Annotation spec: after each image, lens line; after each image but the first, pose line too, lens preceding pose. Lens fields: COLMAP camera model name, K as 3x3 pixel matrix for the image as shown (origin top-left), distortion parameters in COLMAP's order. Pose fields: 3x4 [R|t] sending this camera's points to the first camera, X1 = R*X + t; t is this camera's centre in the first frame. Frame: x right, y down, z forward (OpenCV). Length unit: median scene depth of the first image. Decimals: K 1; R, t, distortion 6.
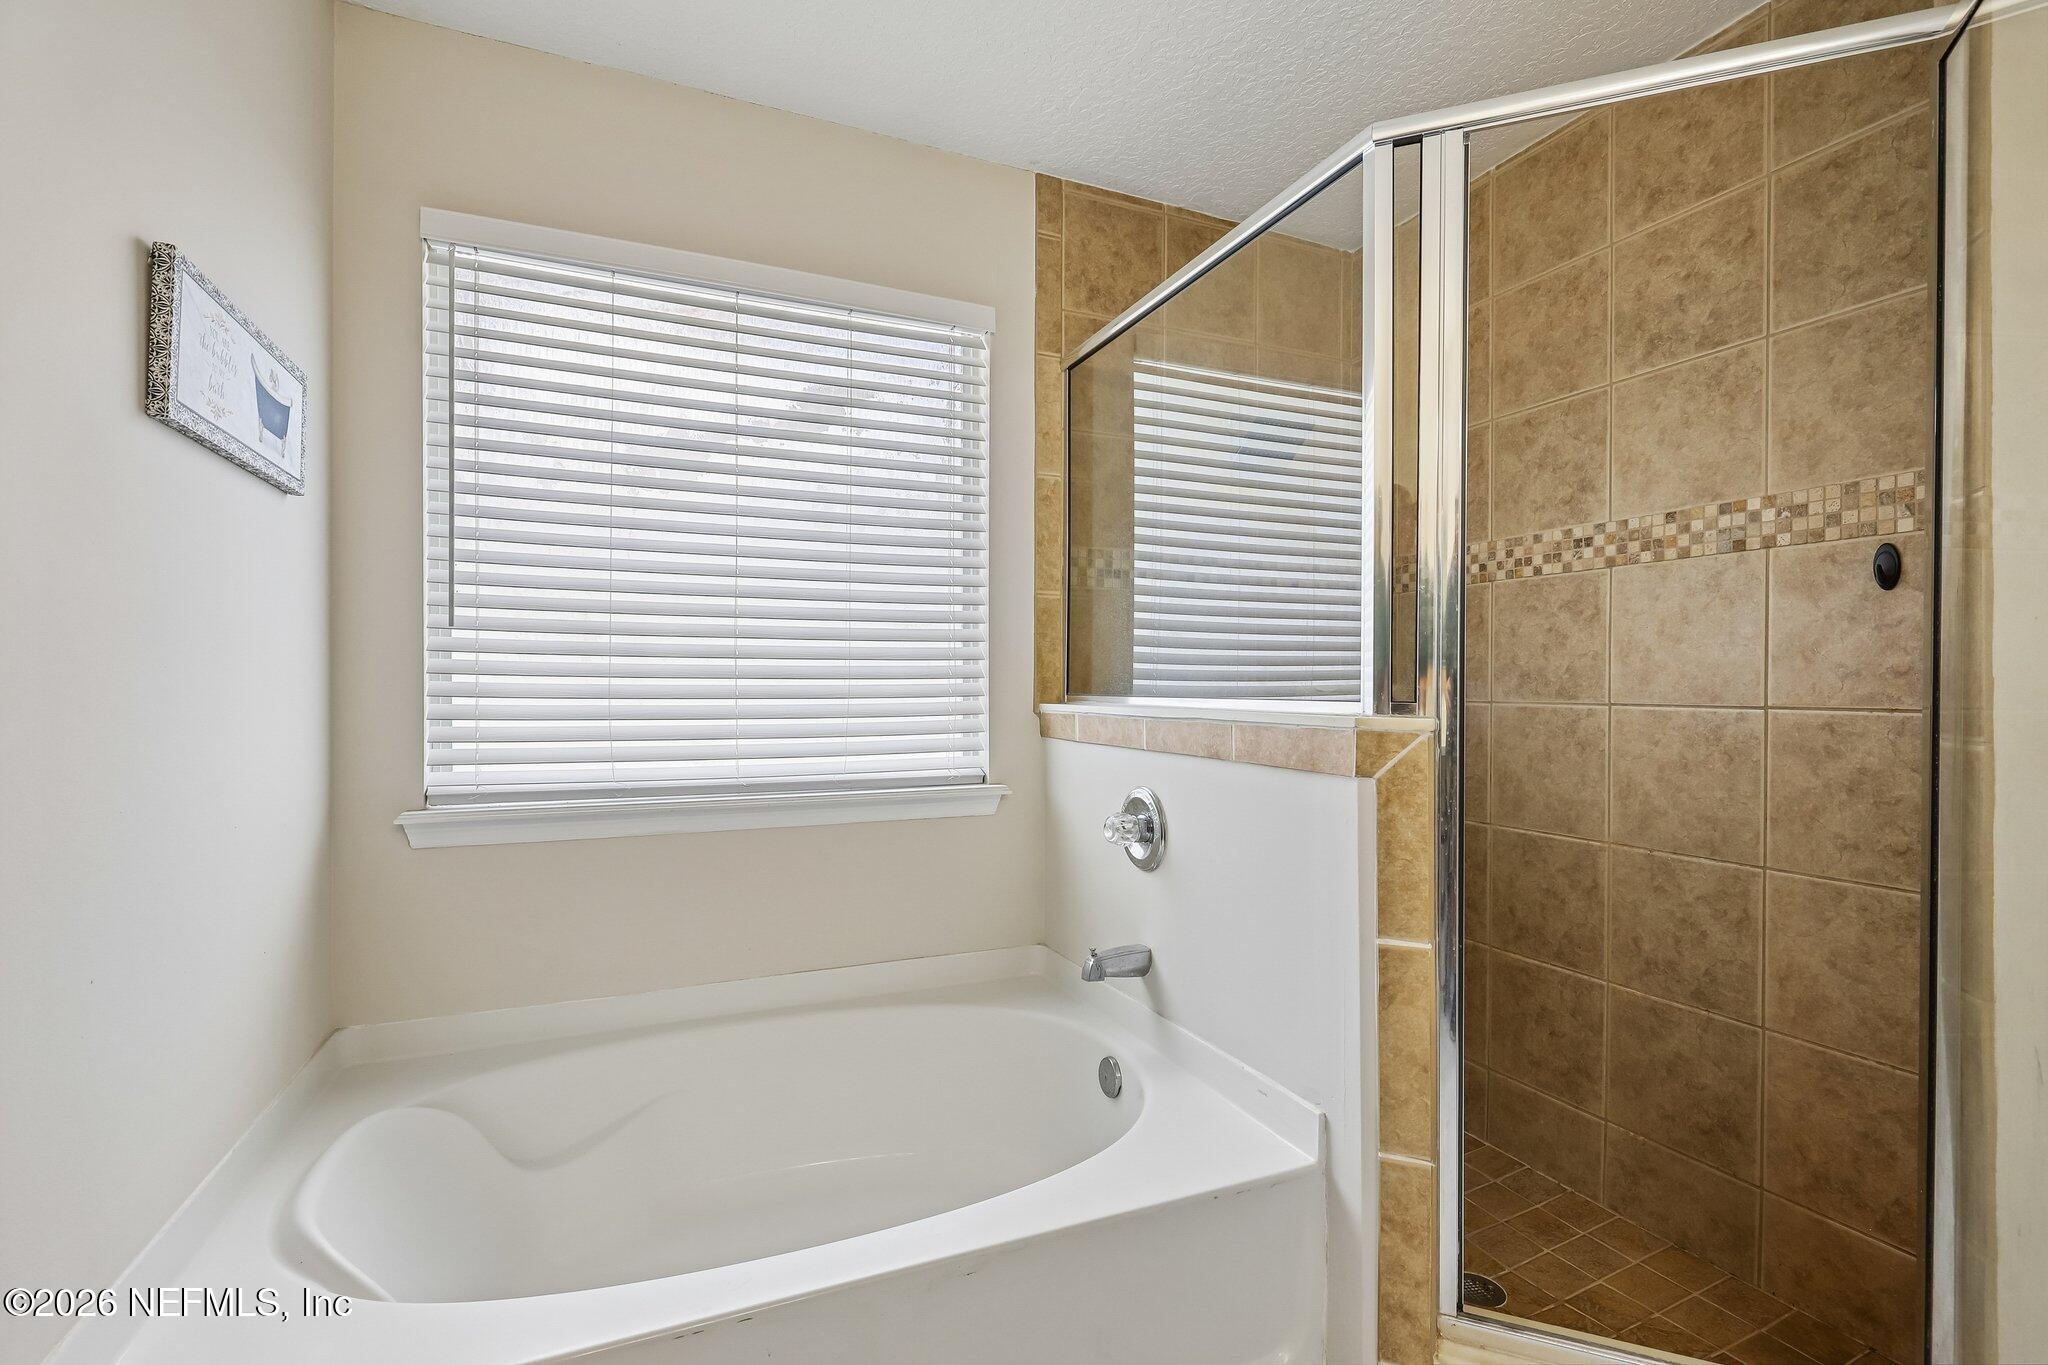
lens RADIAL K [[921.6, 0, 1034.0], [0, 921.6, 691.1], [0, 0, 1]] dist [-0.000972, -0.000550]
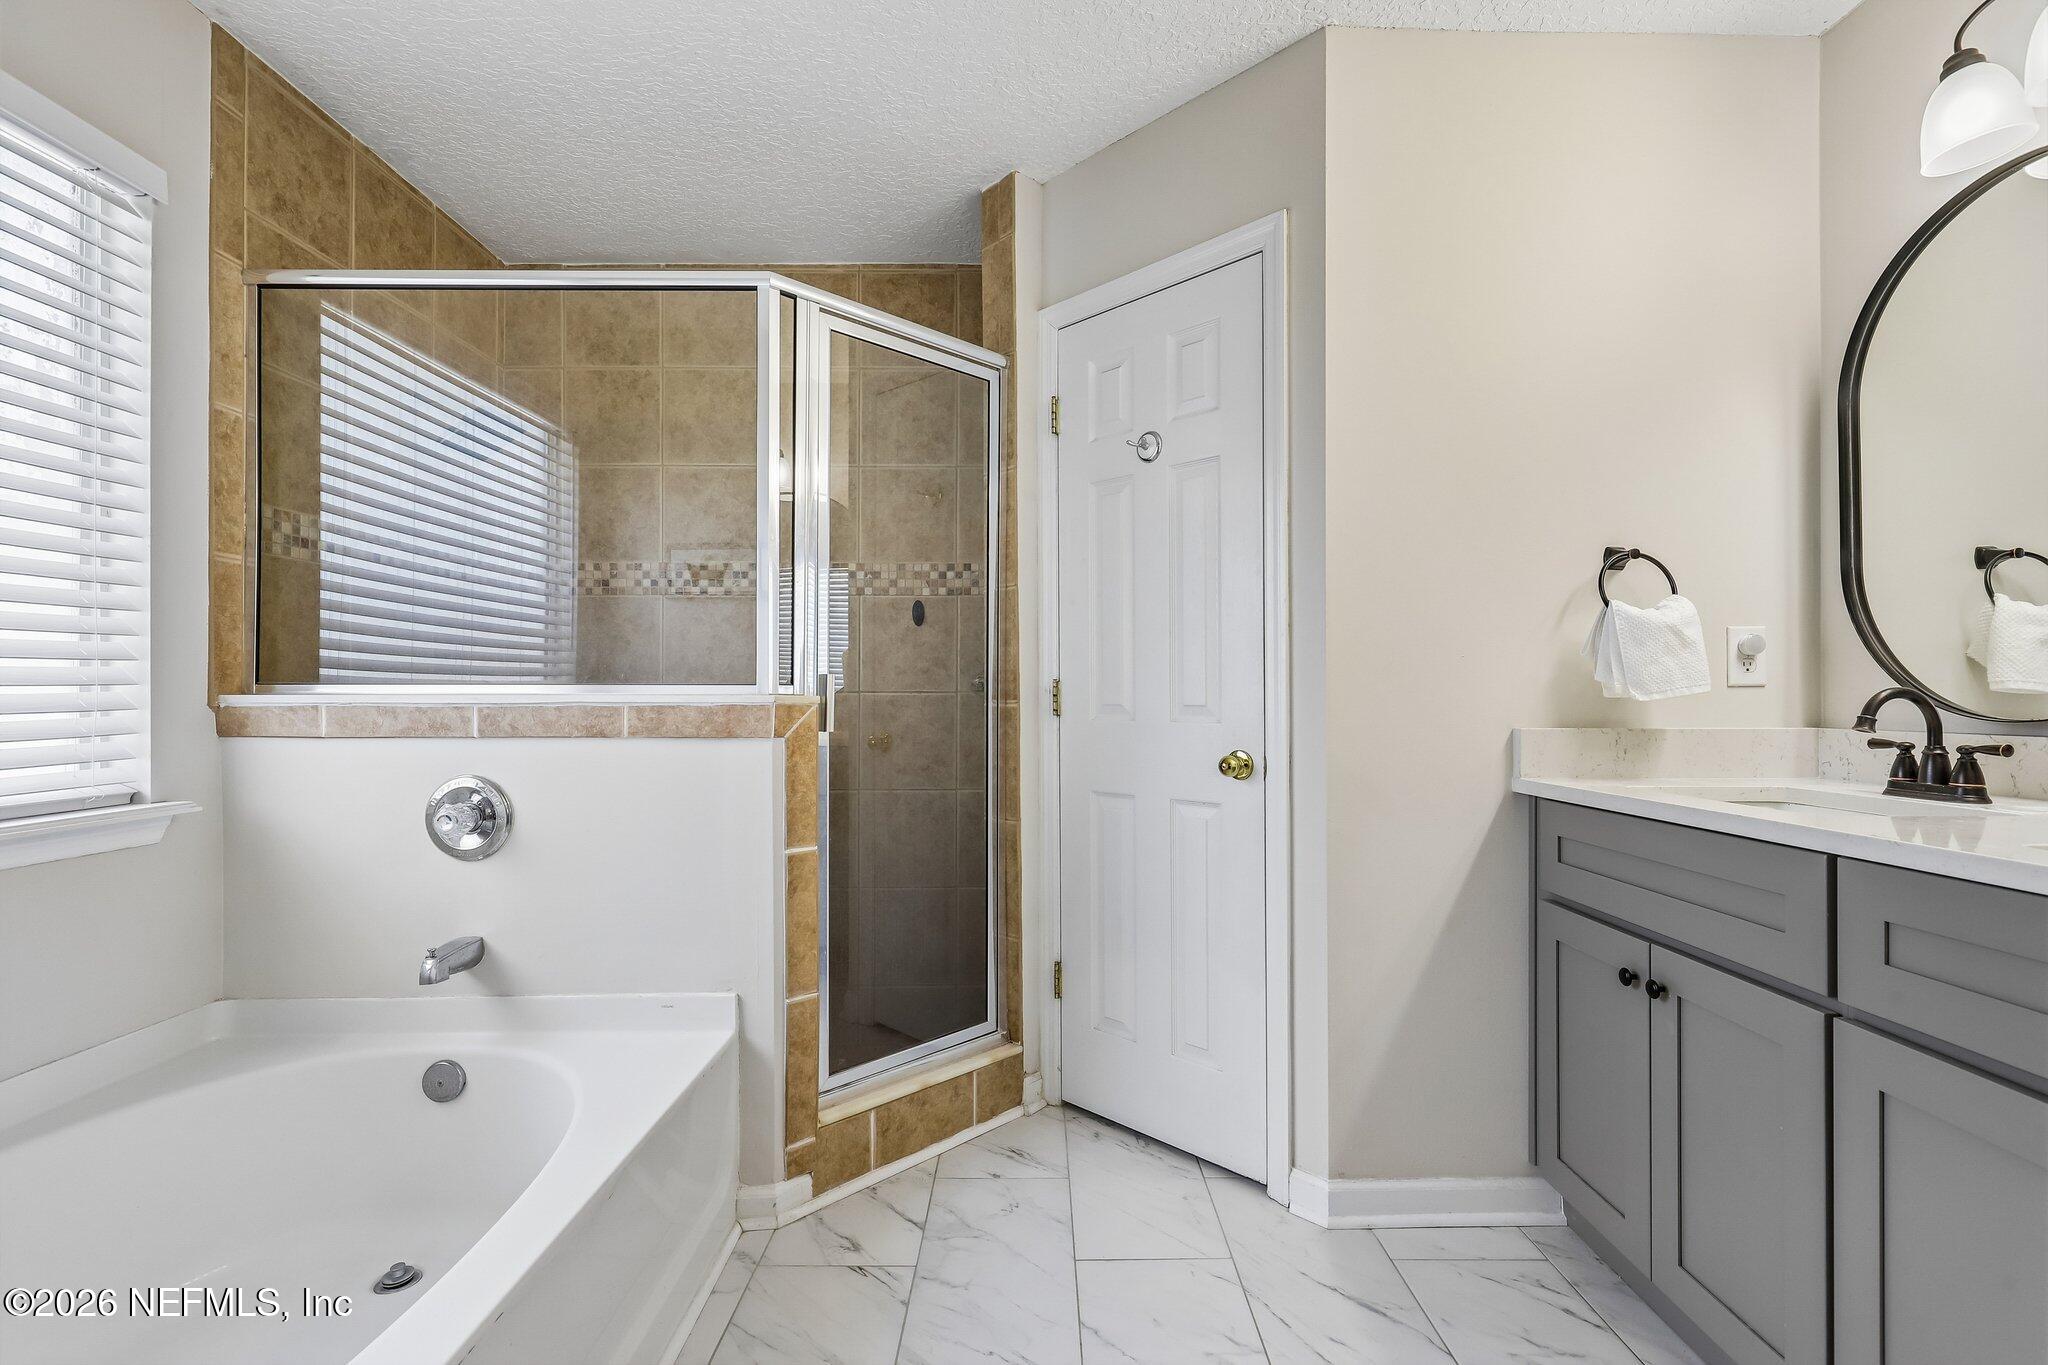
lens RADIAL K [[921.6, 0, 1034.0], [0, 921.6, 691.1], [0, 0, 1]] dist [-0.000972, -0.000550]
pose [[0.394580, -0.001321, 0.918861, -0.597452], [0.005530, 0.999984, -0.000937, 0.019834], [-0.918845, 0.005451, 0.394581, 0.063741]]
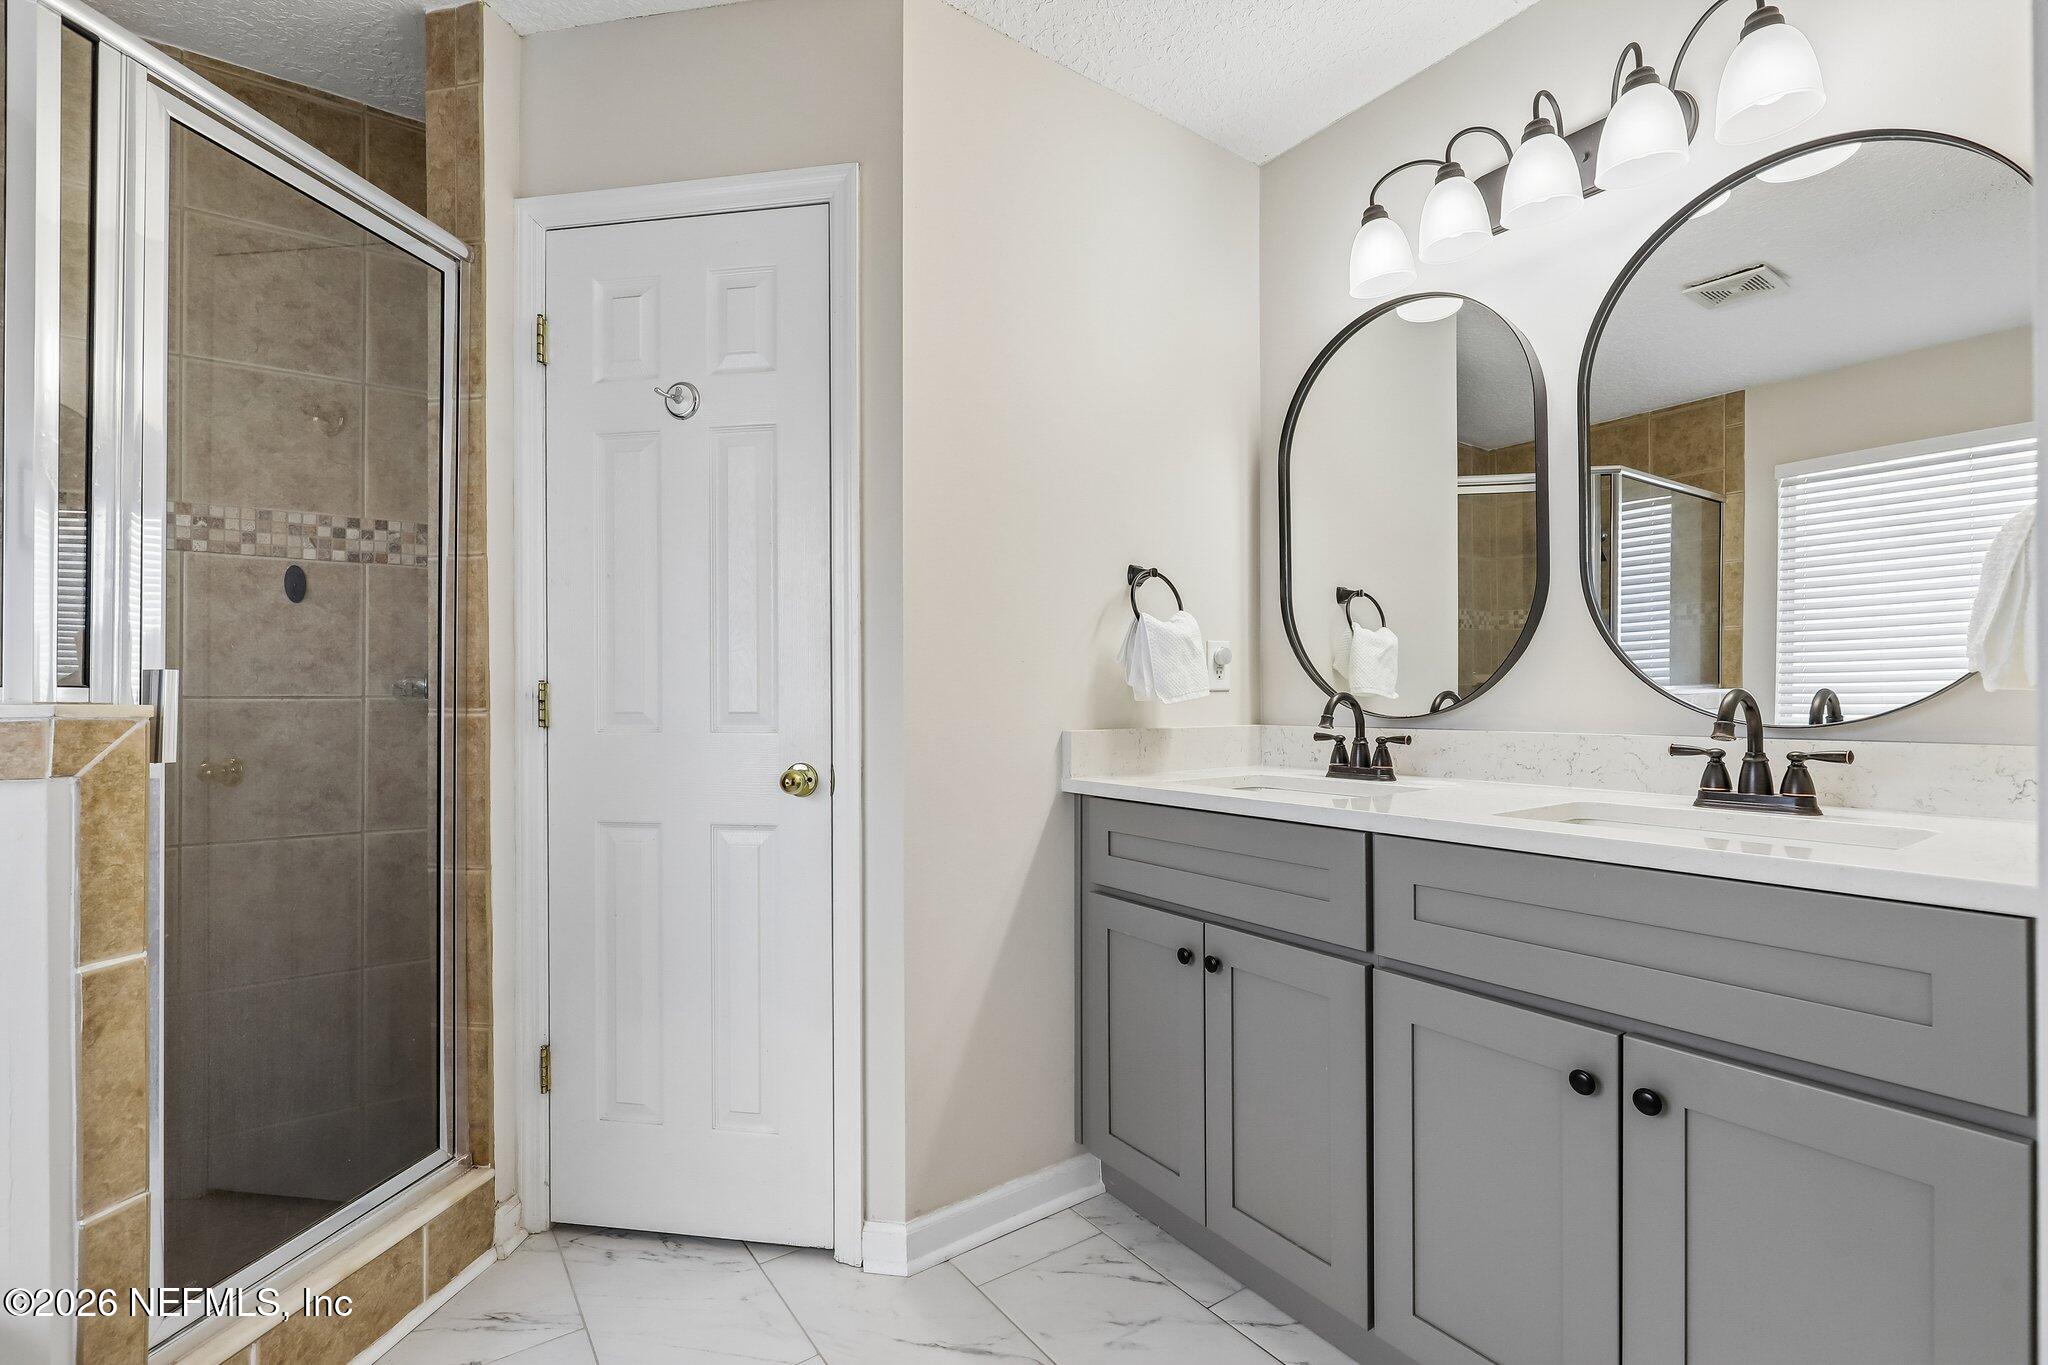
lens RADIAL K [[921.6, 0, 1034.0], [0, 921.6, 691.1], [0, 0, 1]] dist [-0.000972, -0.000550]
pose [[-0.210365, 0.001217, 0.977622, -0.479069], [0.005693, 0.999984, -0.000020, 0.016562], [-0.977606, 0.005562, -0.210369, 0.246511]]
